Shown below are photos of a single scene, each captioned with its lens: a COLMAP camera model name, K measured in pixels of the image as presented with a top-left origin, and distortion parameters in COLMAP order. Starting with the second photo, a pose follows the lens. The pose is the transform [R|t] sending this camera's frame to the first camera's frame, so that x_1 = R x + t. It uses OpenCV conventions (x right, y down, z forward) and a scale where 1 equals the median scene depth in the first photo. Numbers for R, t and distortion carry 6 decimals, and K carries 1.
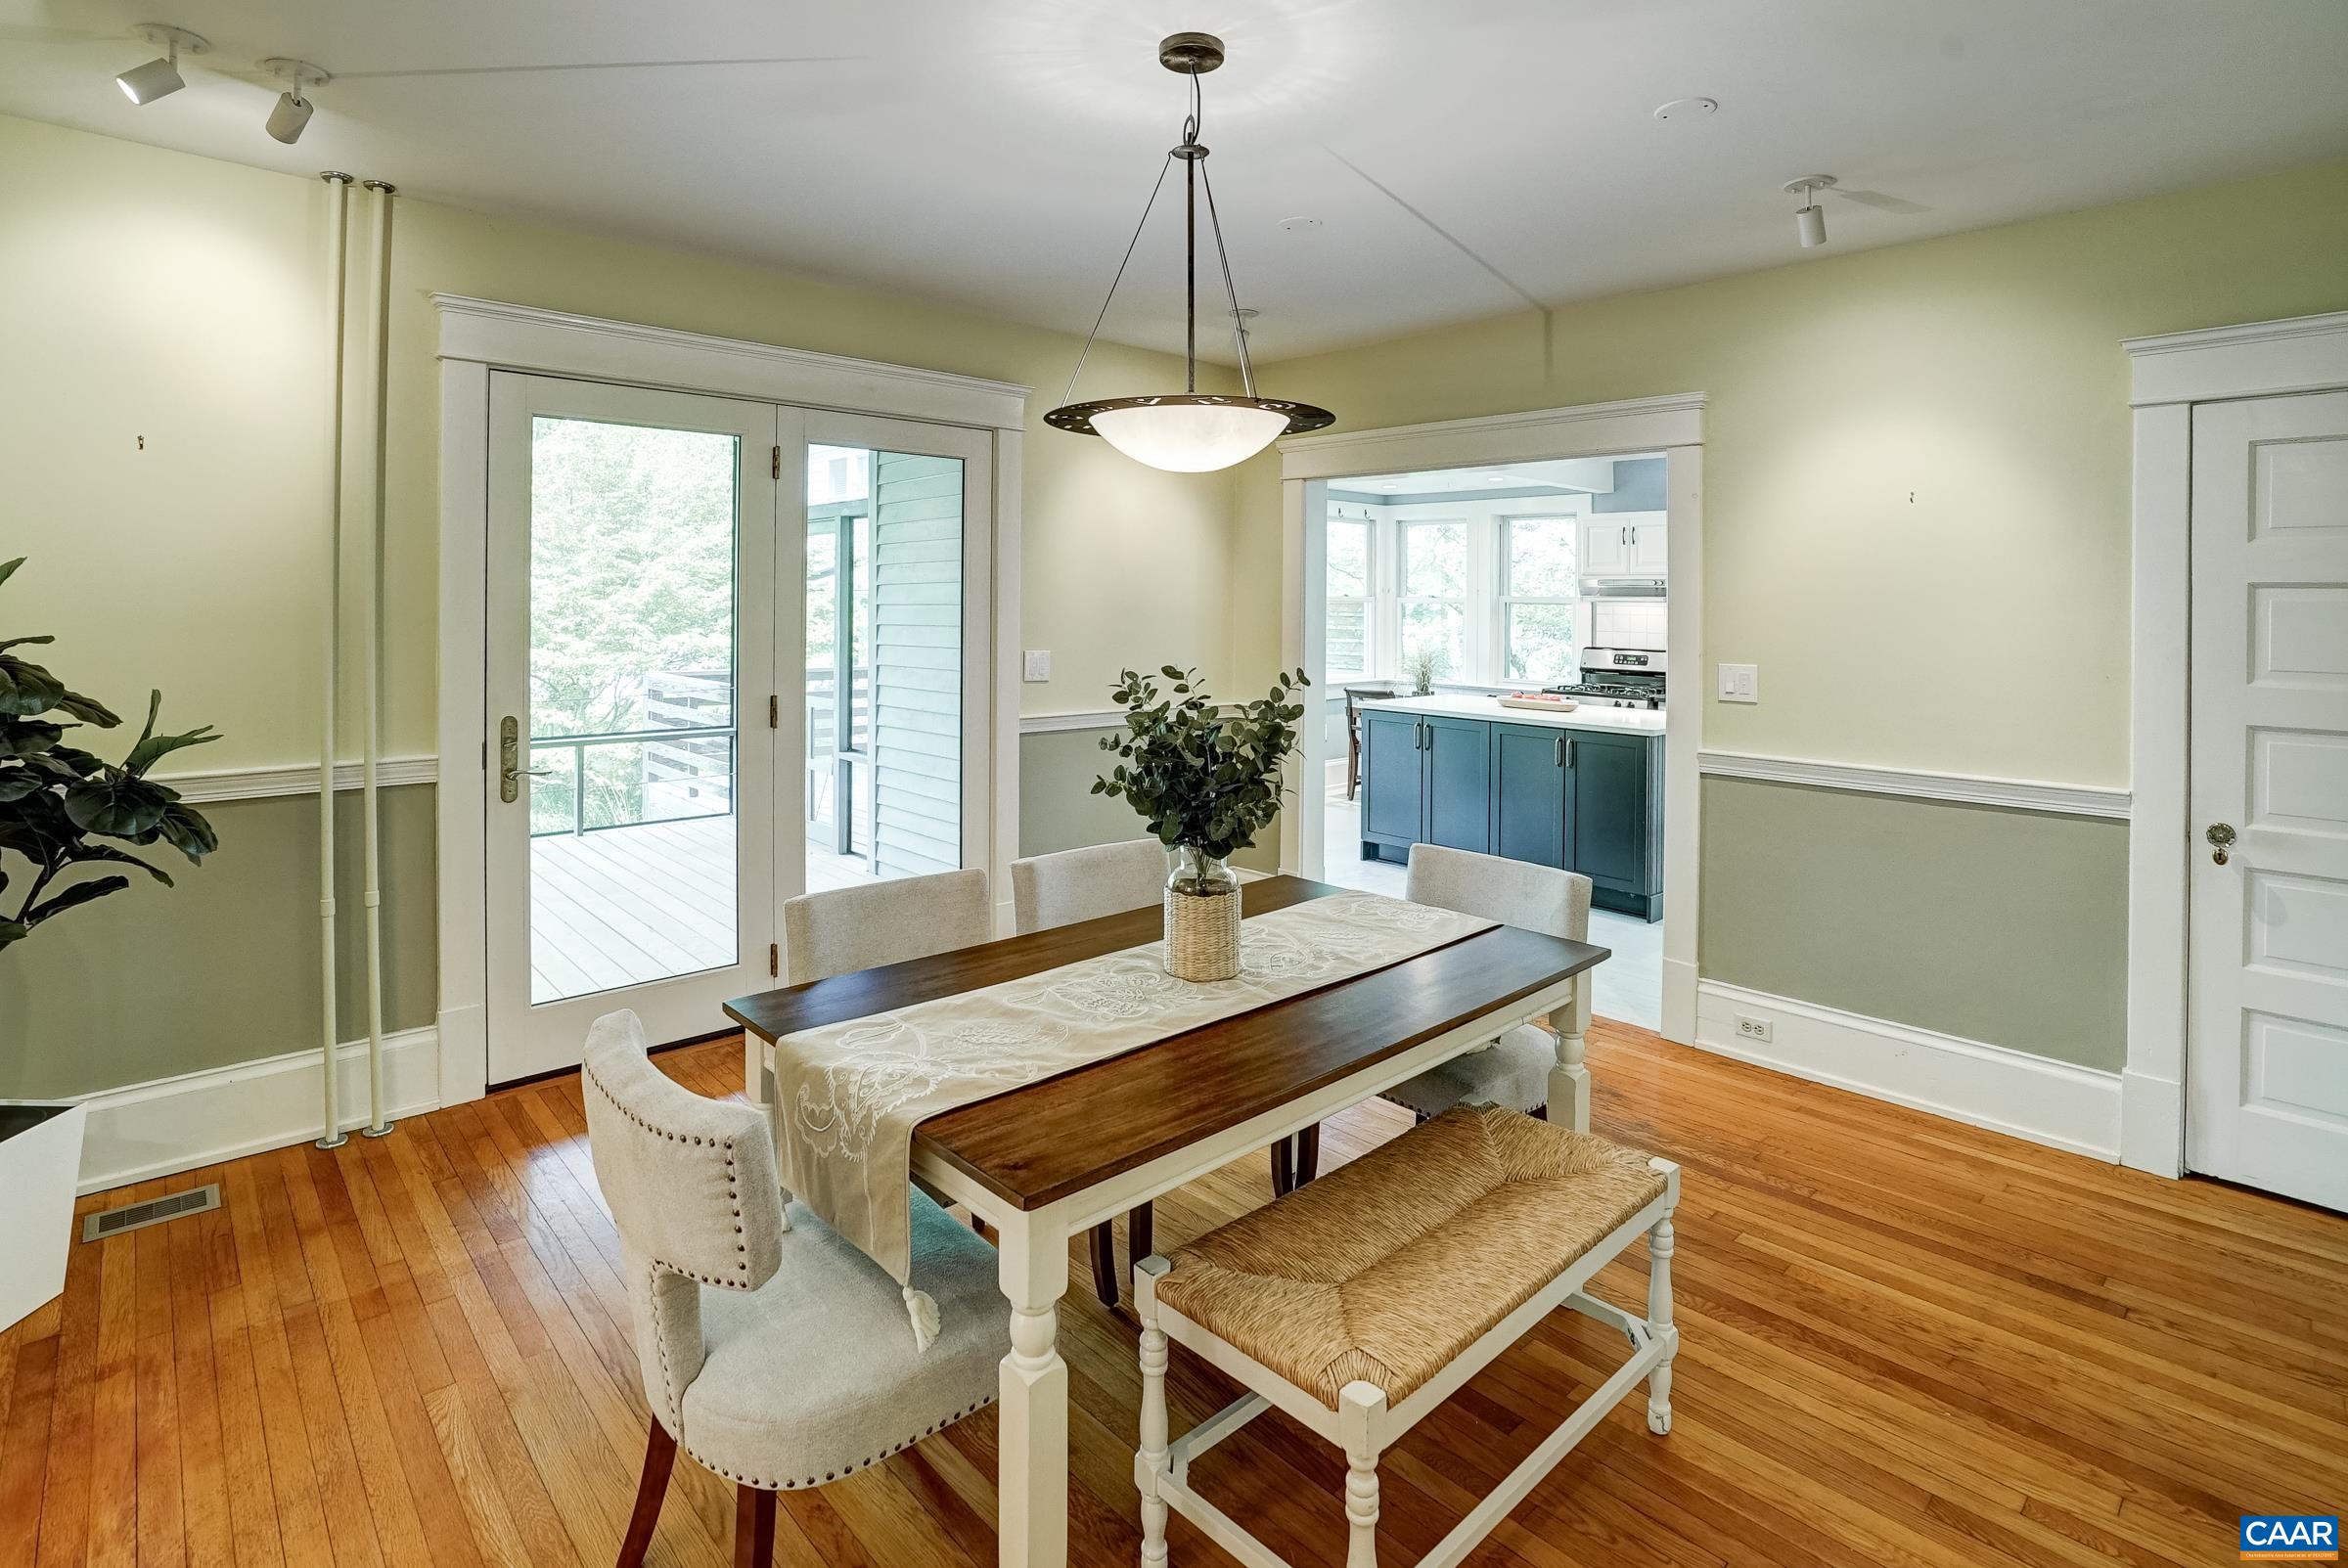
lens RADIAL K [[1170.9, 0, 1146.1], [0, 1170.9, 635.1], [0, 0, 1]] dist [-0.050334, 0.014197]
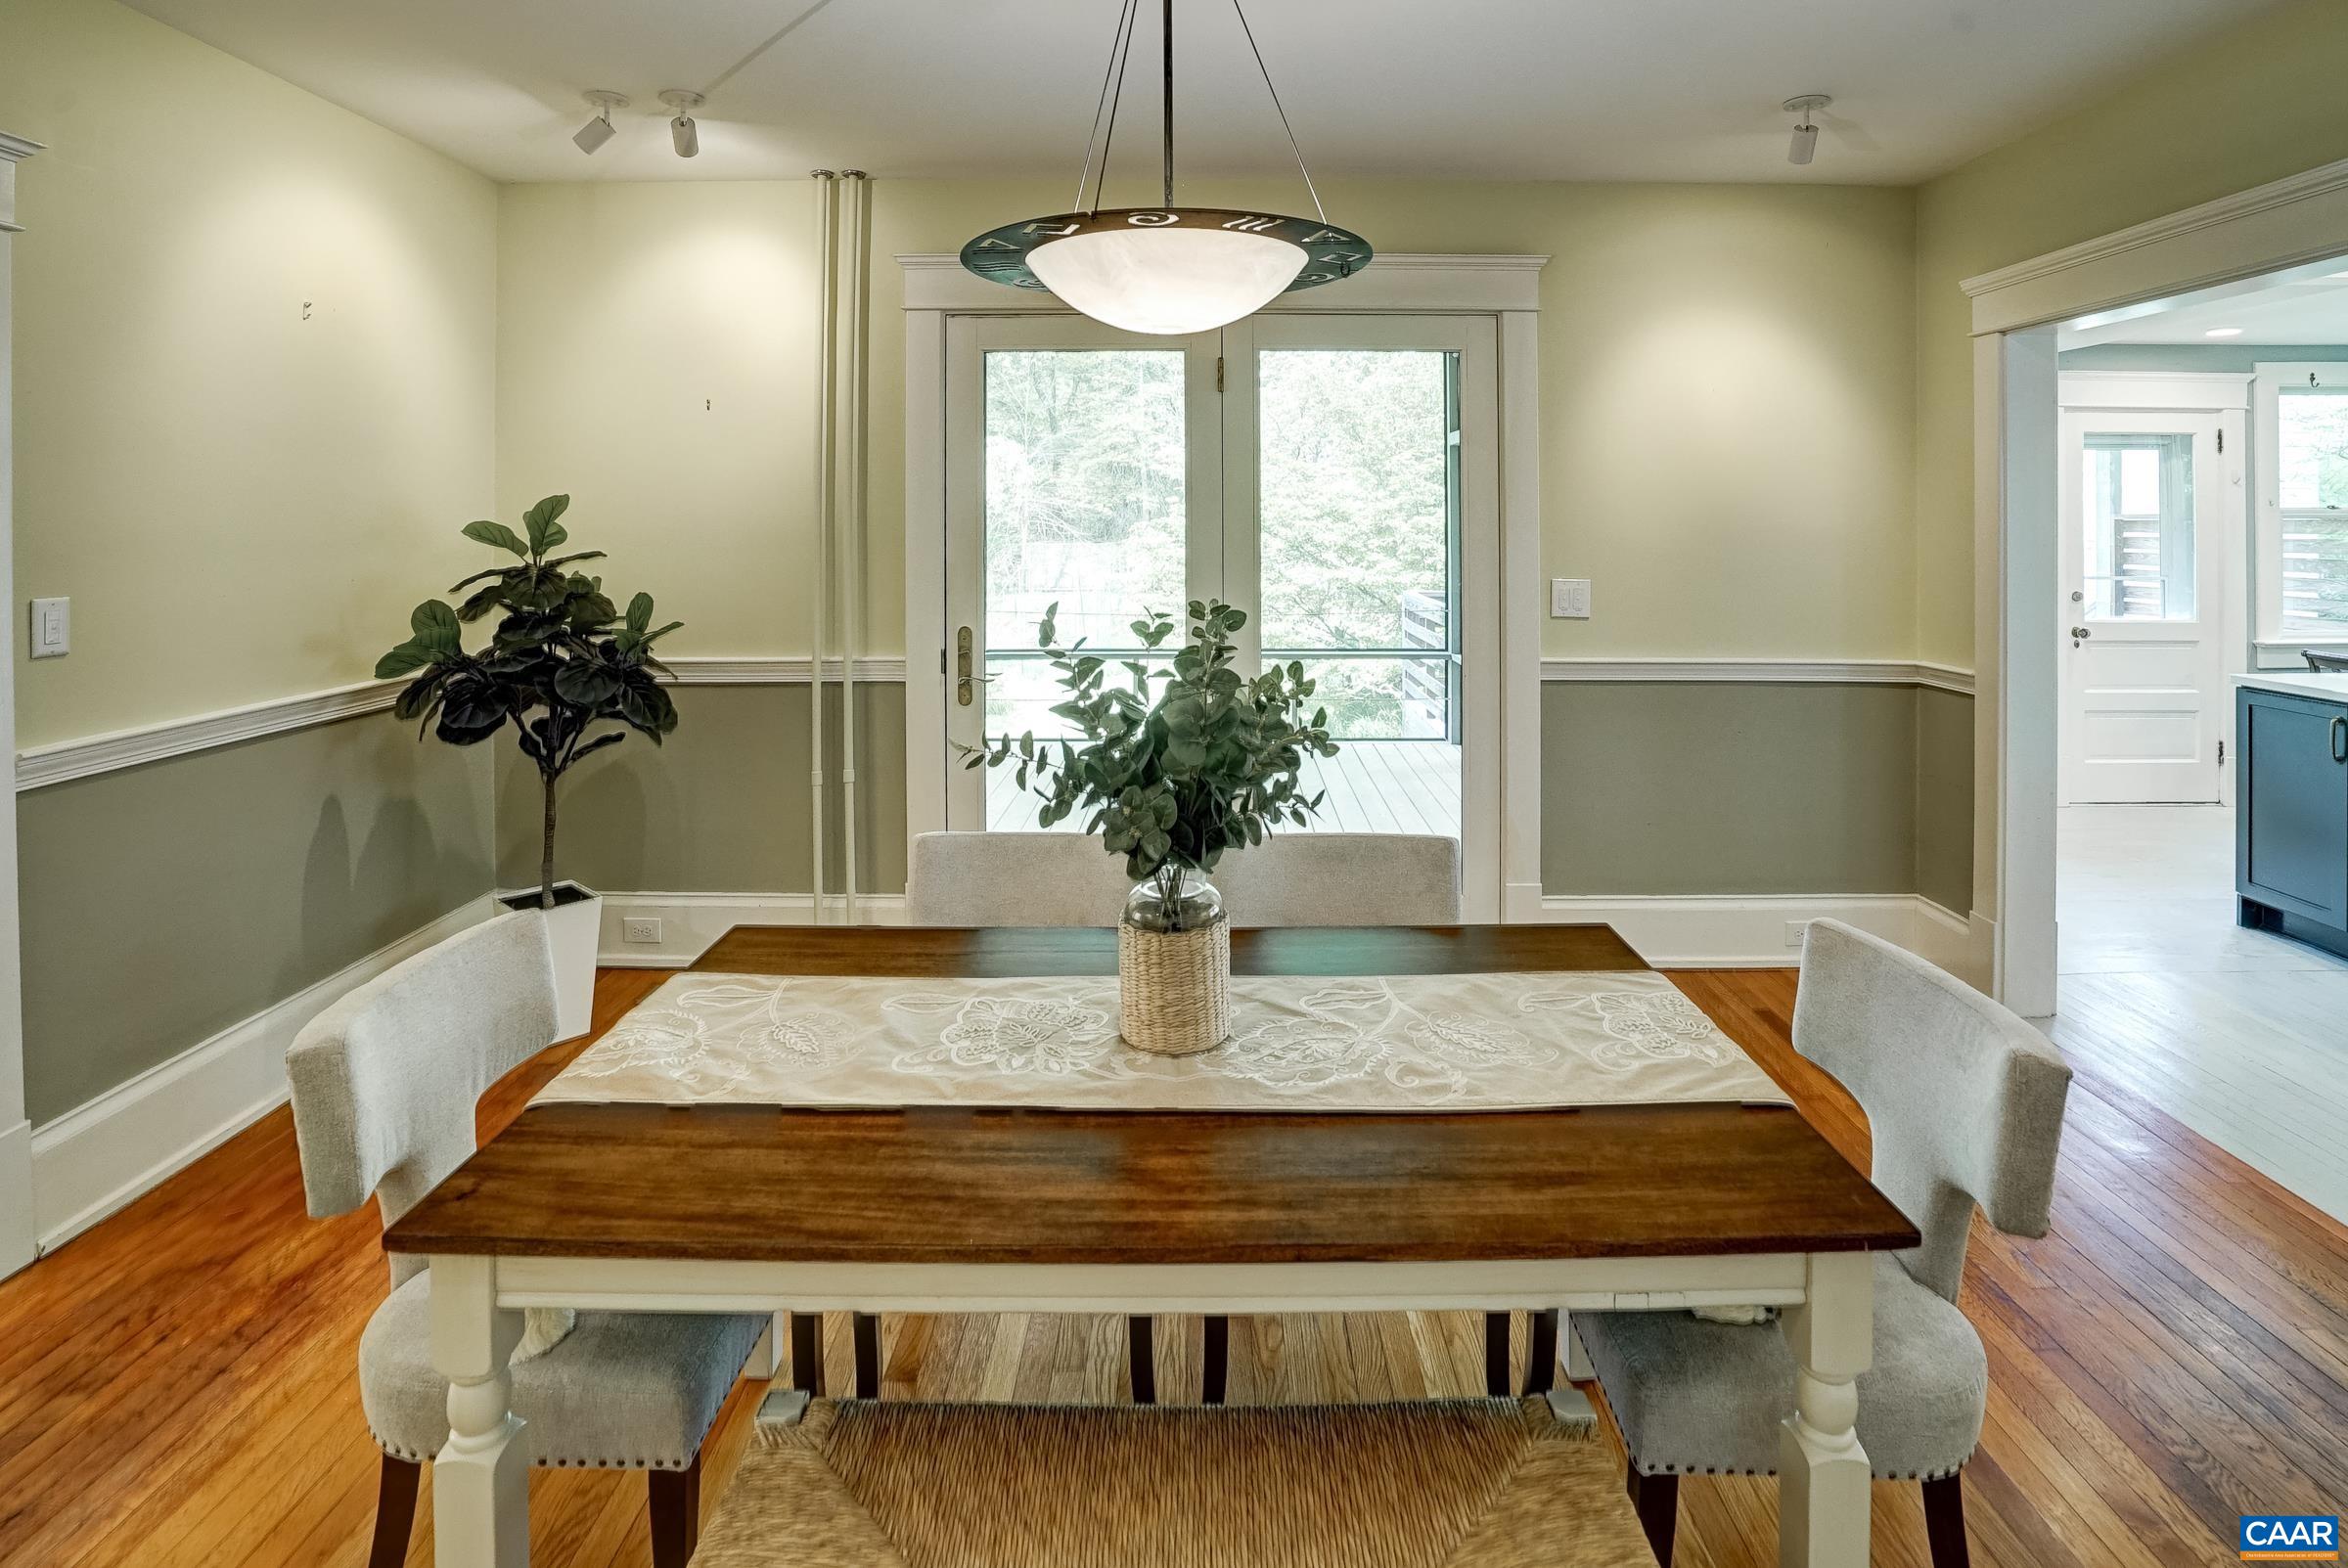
lens RADIAL K [[1170.9, 0, 1176.3], [0, 1170.9, 530.6], [0, 0, 1]] dist [-0.050334, 0.014197]
pose [[0.737293, -0.002124, -0.675570, 0.226152], [-0.012072, 0.999794, -0.016318, -0.004196], [0.675465, 0.020187, 0.737116, 0.199961]]
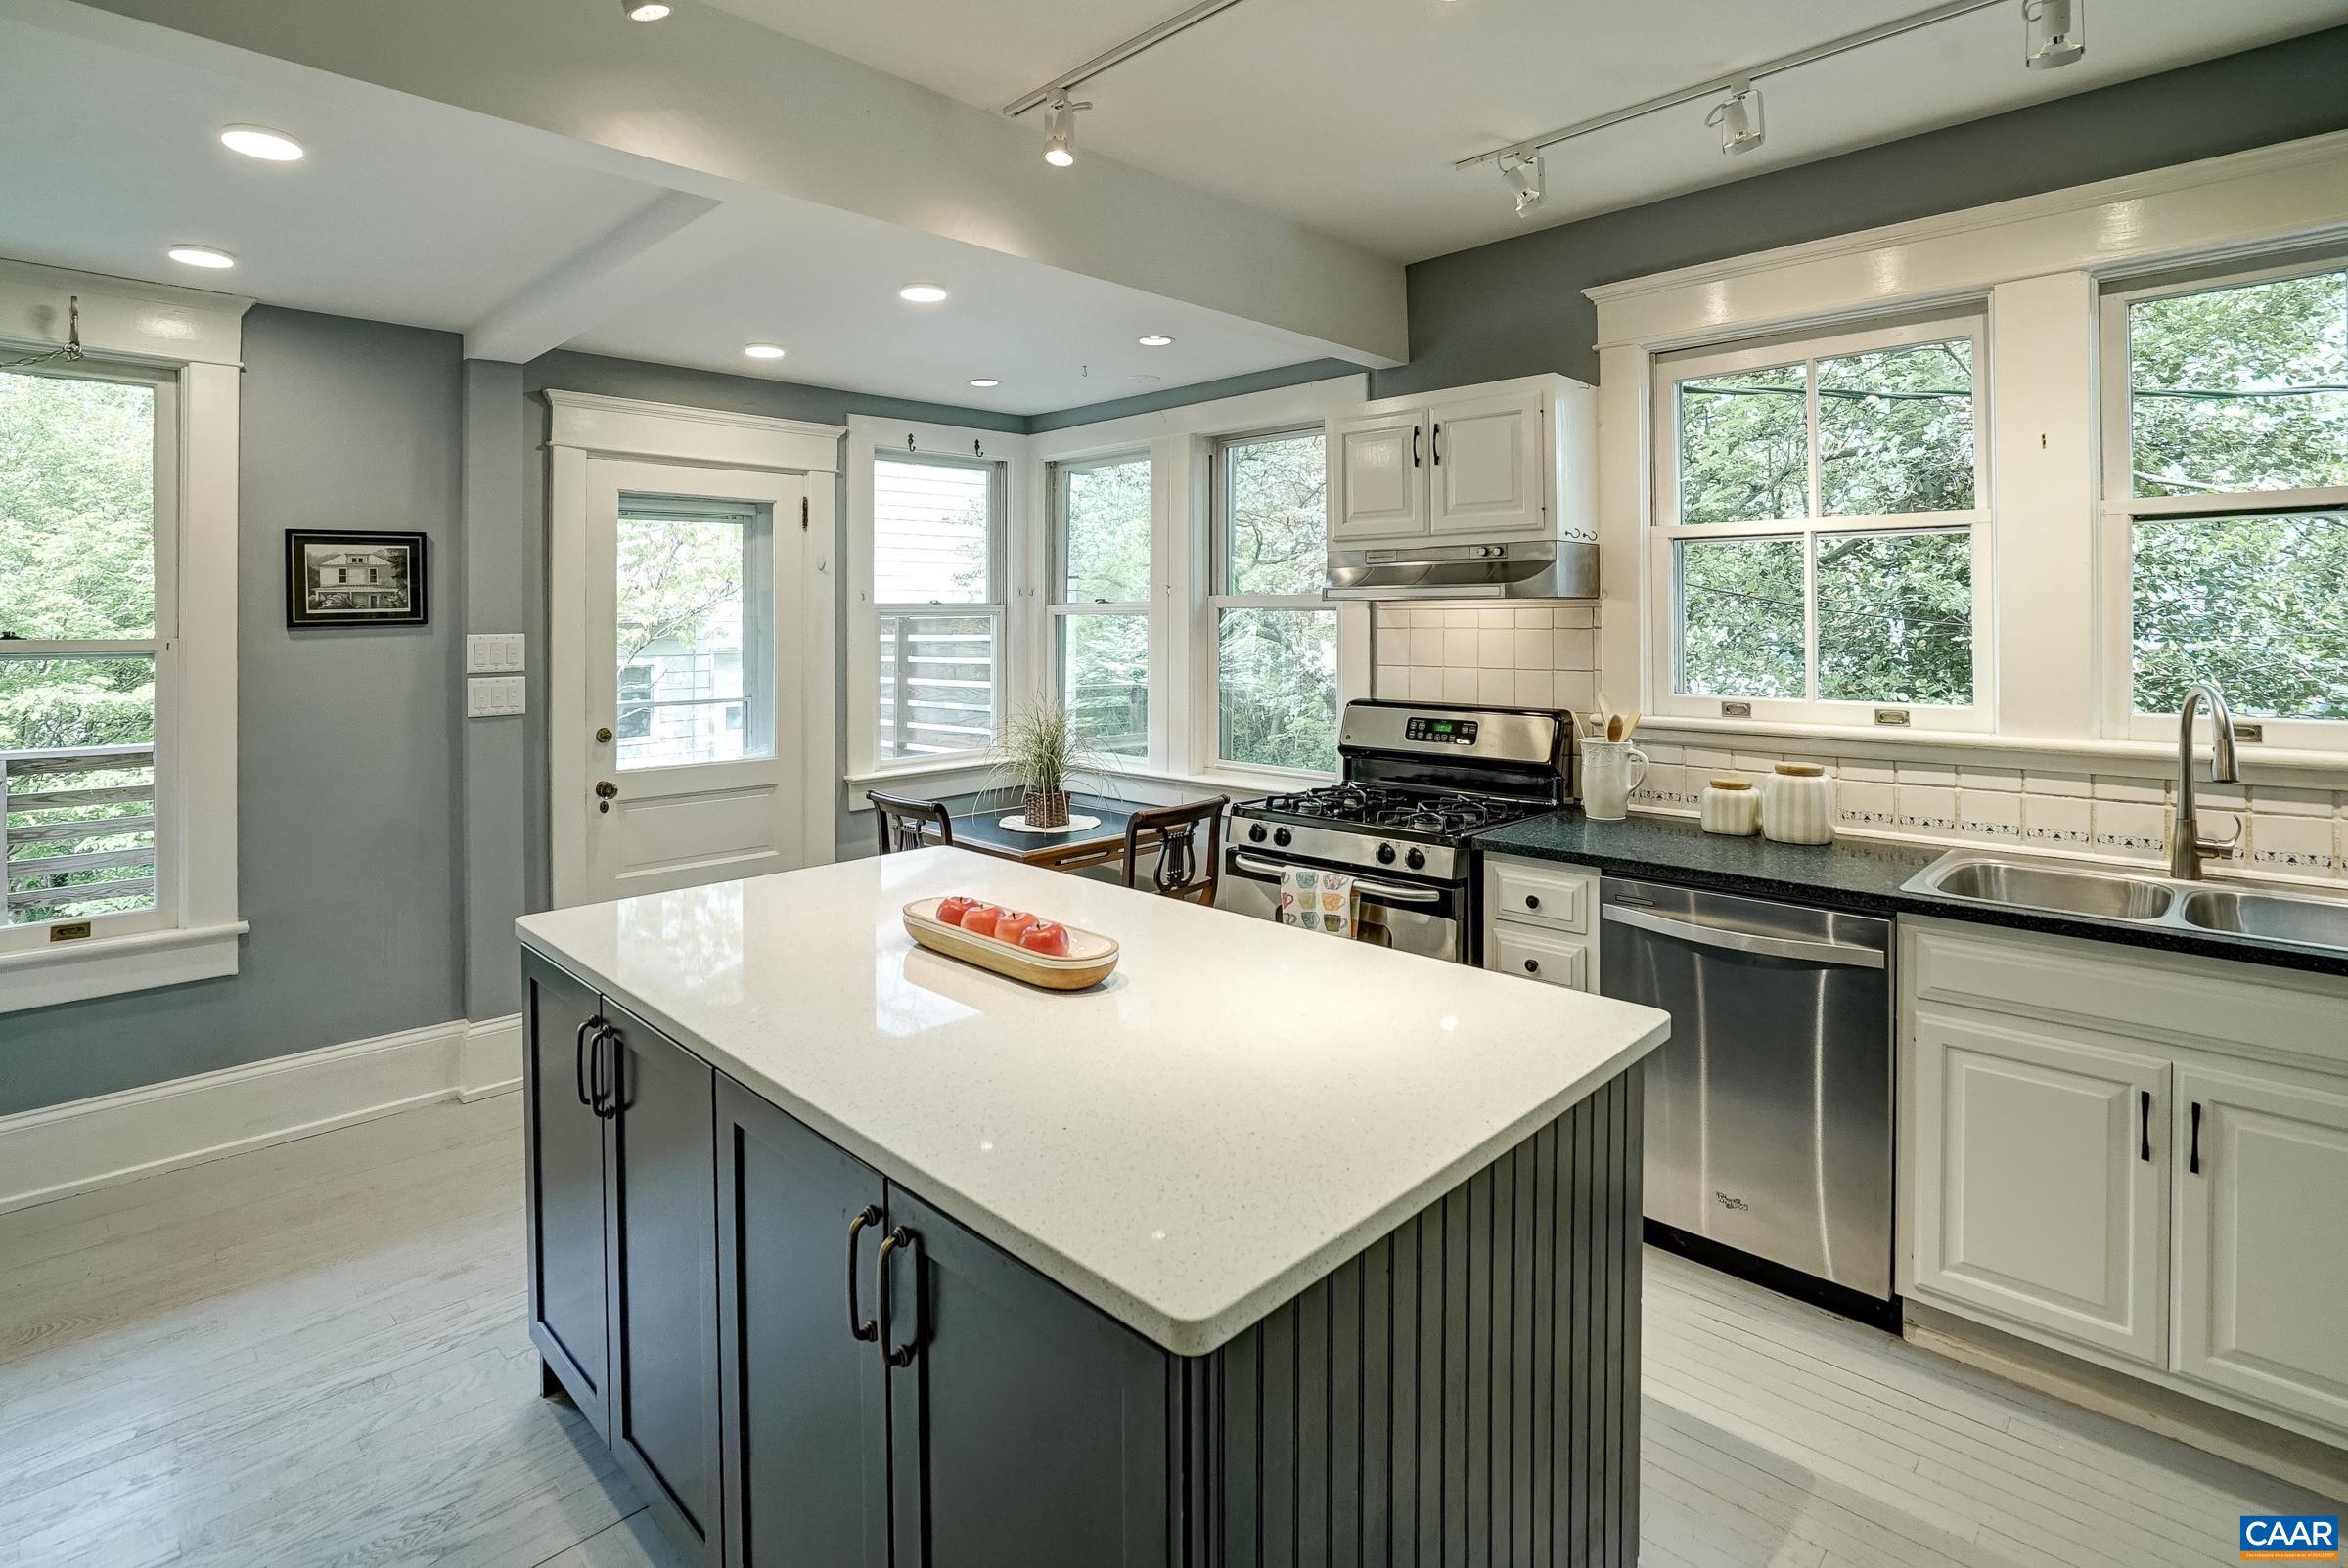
lens RADIAL K [[1170.9, 0, 1094.7], [0, 1170.9, 611.6], [0, 0, 1]] dist [-0.050334, 0.014197]
pose [[0.999503, -0.016443, 0.026893, 0.426697], [0.017340, 0.999289, -0.033464, -0.018379], [-0.026323, 0.033914, 0.999078, 0.869484]]
